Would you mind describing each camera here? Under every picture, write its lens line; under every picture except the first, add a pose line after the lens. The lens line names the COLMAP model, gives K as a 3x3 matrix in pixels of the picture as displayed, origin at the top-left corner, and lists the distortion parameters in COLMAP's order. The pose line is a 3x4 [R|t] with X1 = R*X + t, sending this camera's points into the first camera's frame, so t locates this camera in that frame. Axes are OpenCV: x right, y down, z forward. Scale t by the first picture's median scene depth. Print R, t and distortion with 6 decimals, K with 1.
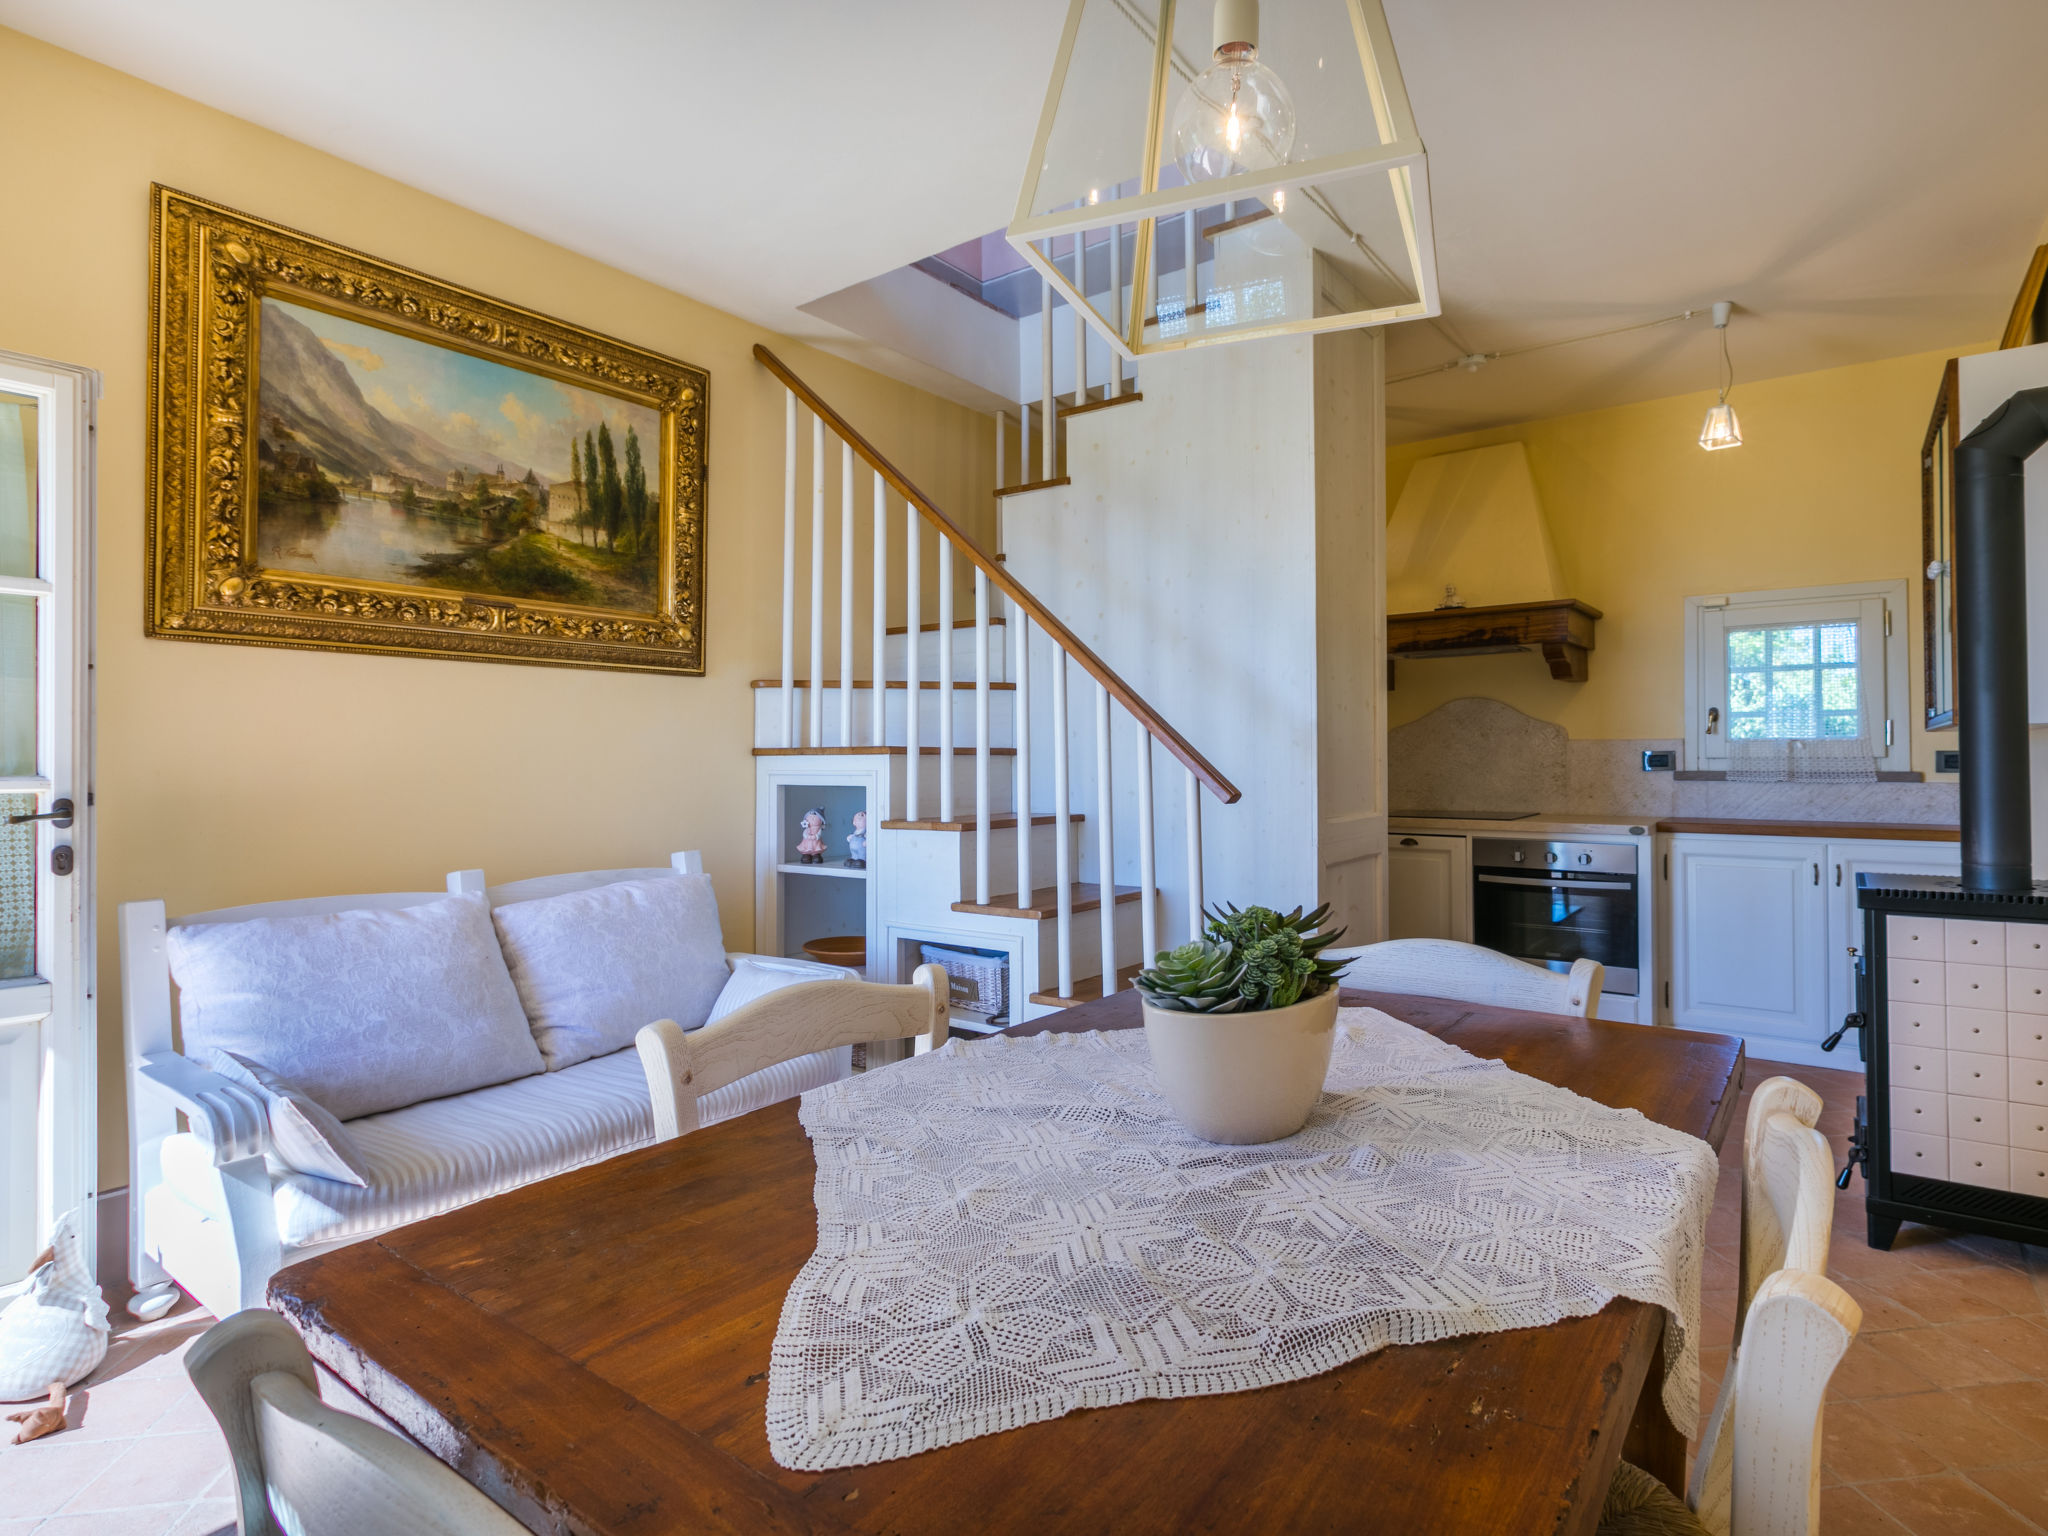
lens RADIAL K [[1067.5, 0, 1032.4], [0, 1067.5, 754.2], [0, 0, 1]] dist [-0.002132, 0.003541]
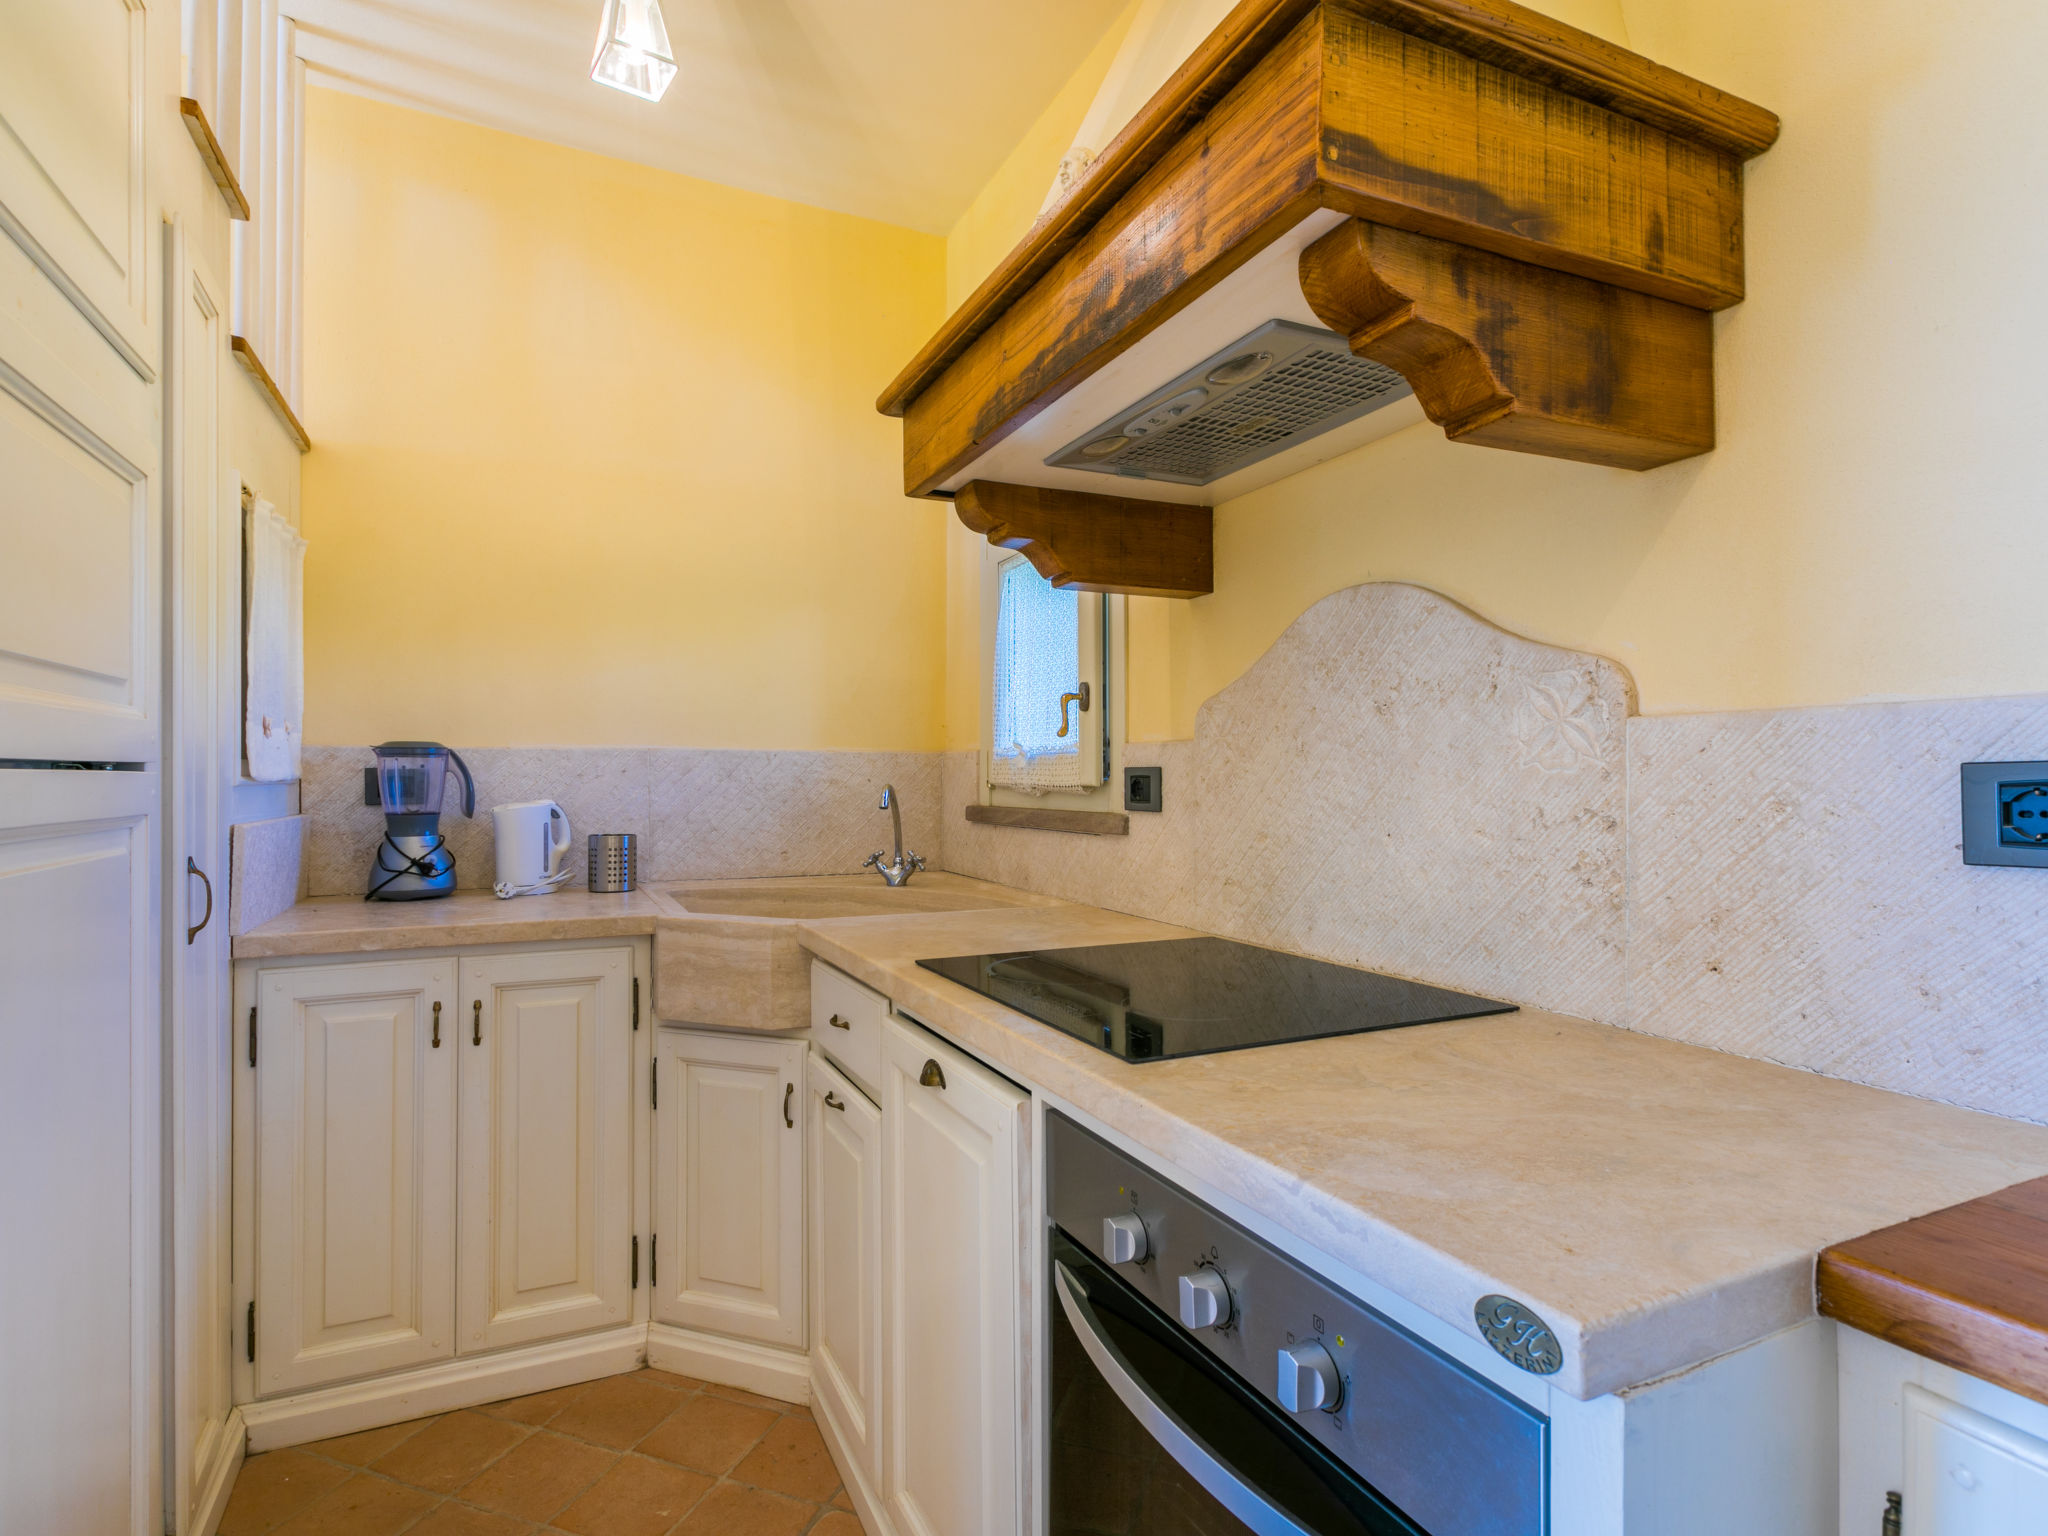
lens RADIAL K [[1067.5, 0, 1004.6], [0, 1067.5, 778.1], [0, 0, 1]] dist [-0.002132, 0.003541]
pose [[0.885766, 0.005447, -0.464099, 0.599539], [-0.002725, 0.999975, 0.006536, -0.000660], [0.464123, -0.004525, 0.885759, 0.889196]]
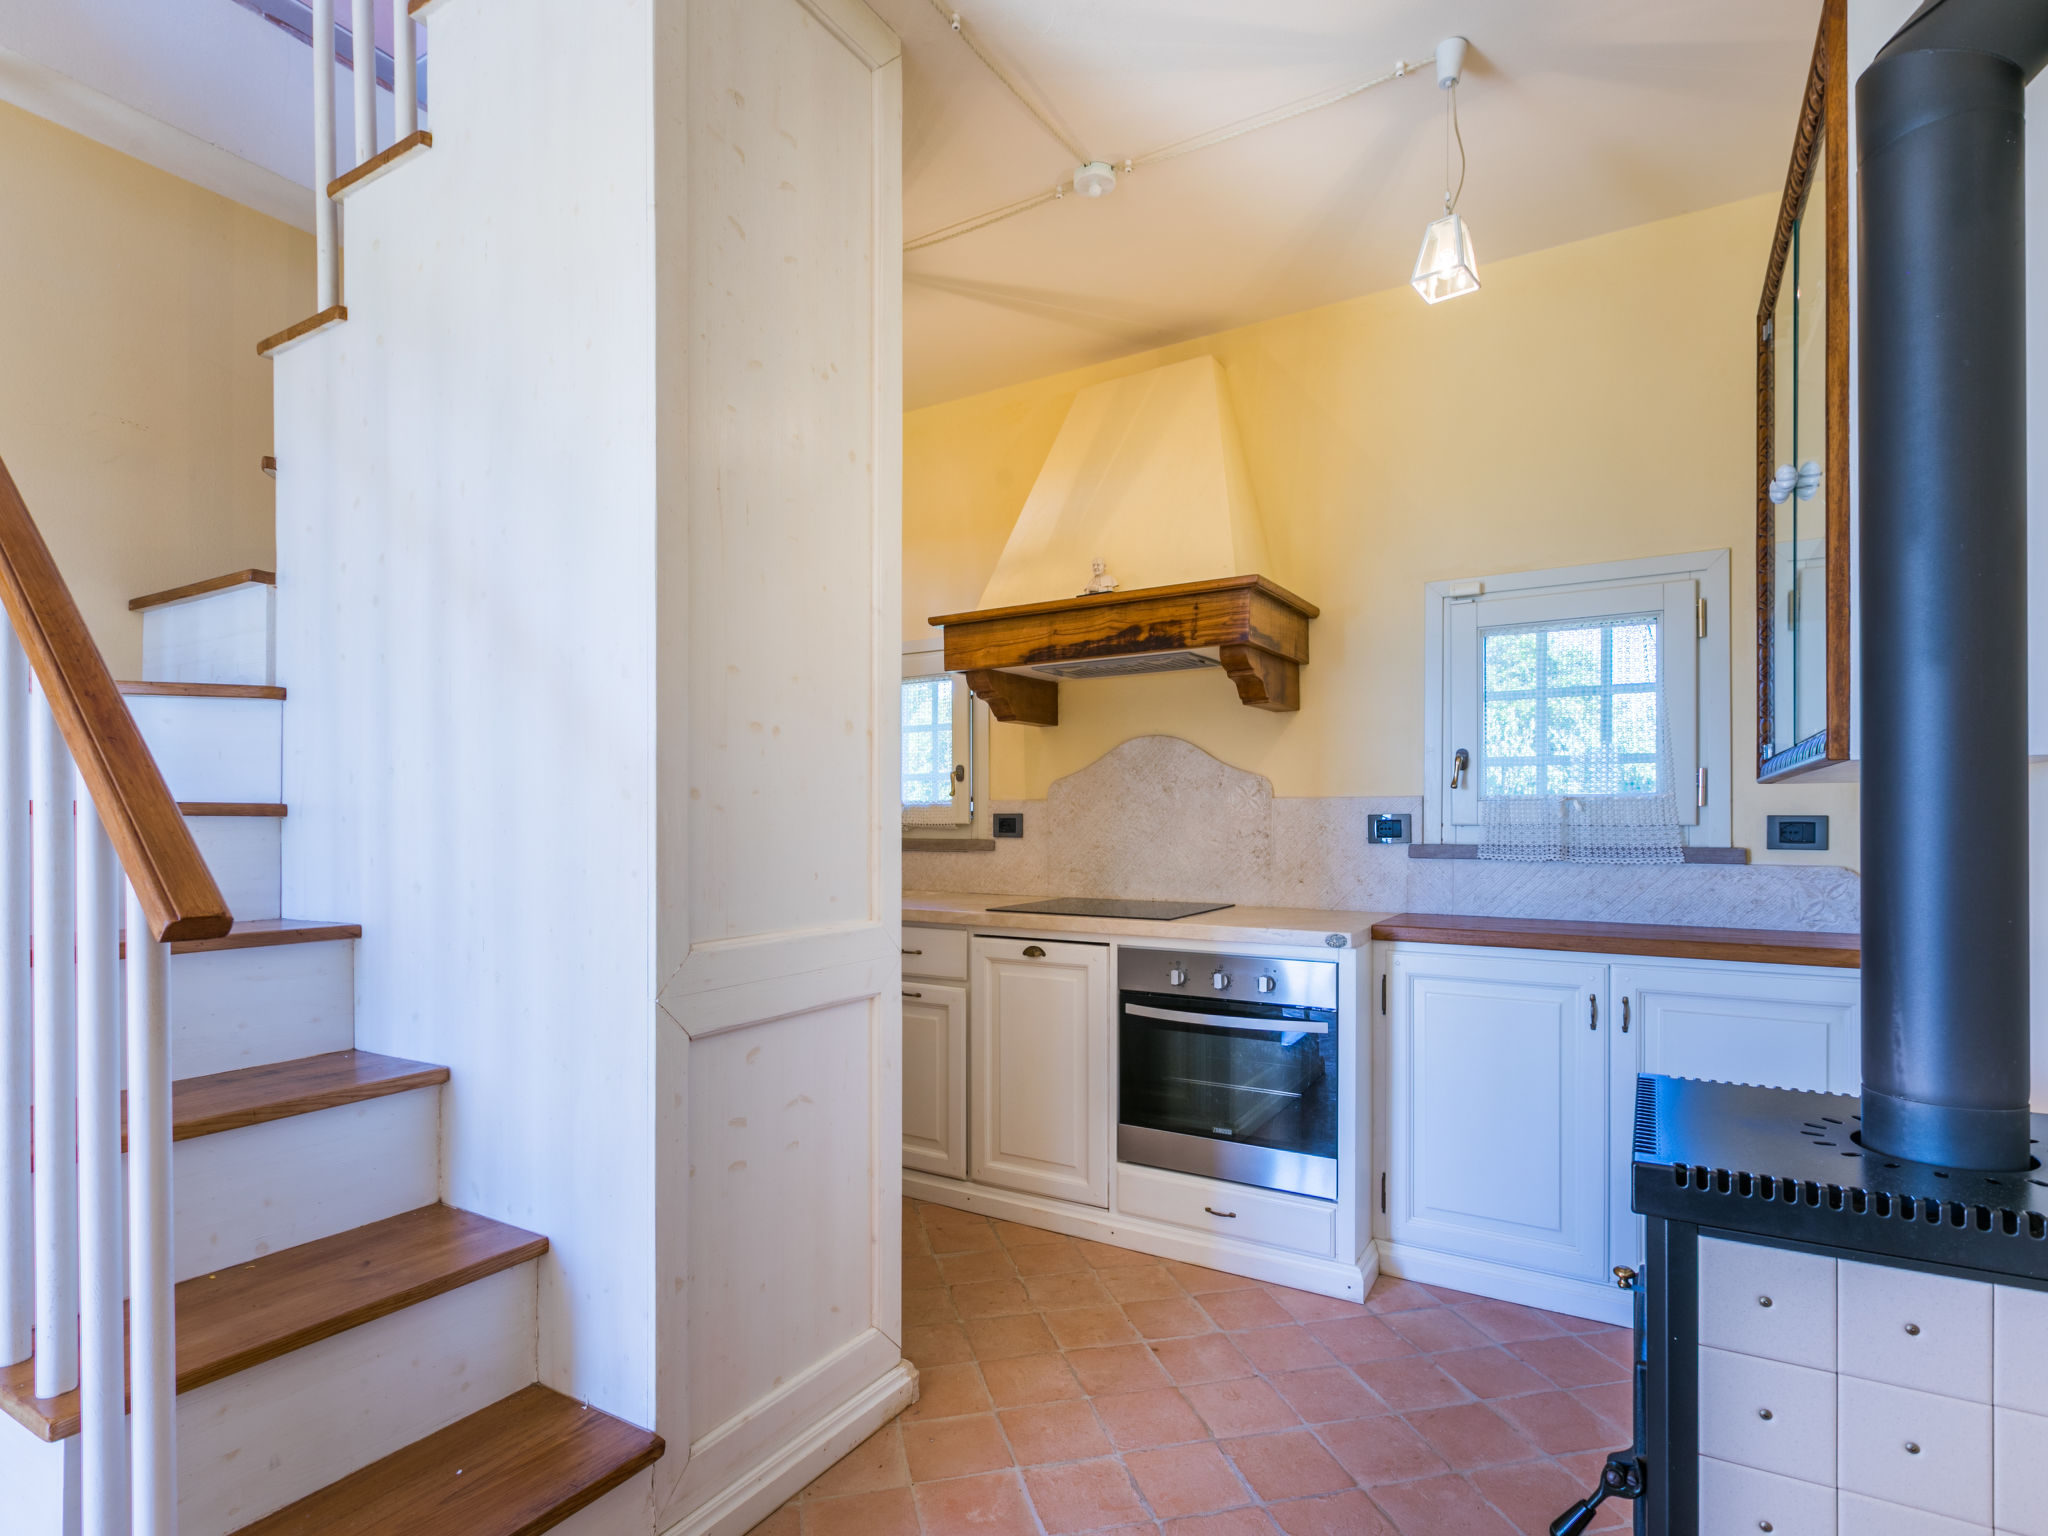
lens RADIAL K [[1067.5, 0, 1065.3], [0, 1067.5, 829.7], [0, 0, 1]] dist [-0.002132, 0.003541]
pose [[0.989815, 0.001968, 0.142349, 0.335594], [-0.003941, 0.999900, 0.013581, -0.001566], [-0.142308, -0.014004, 0.989723, 0.422878]]
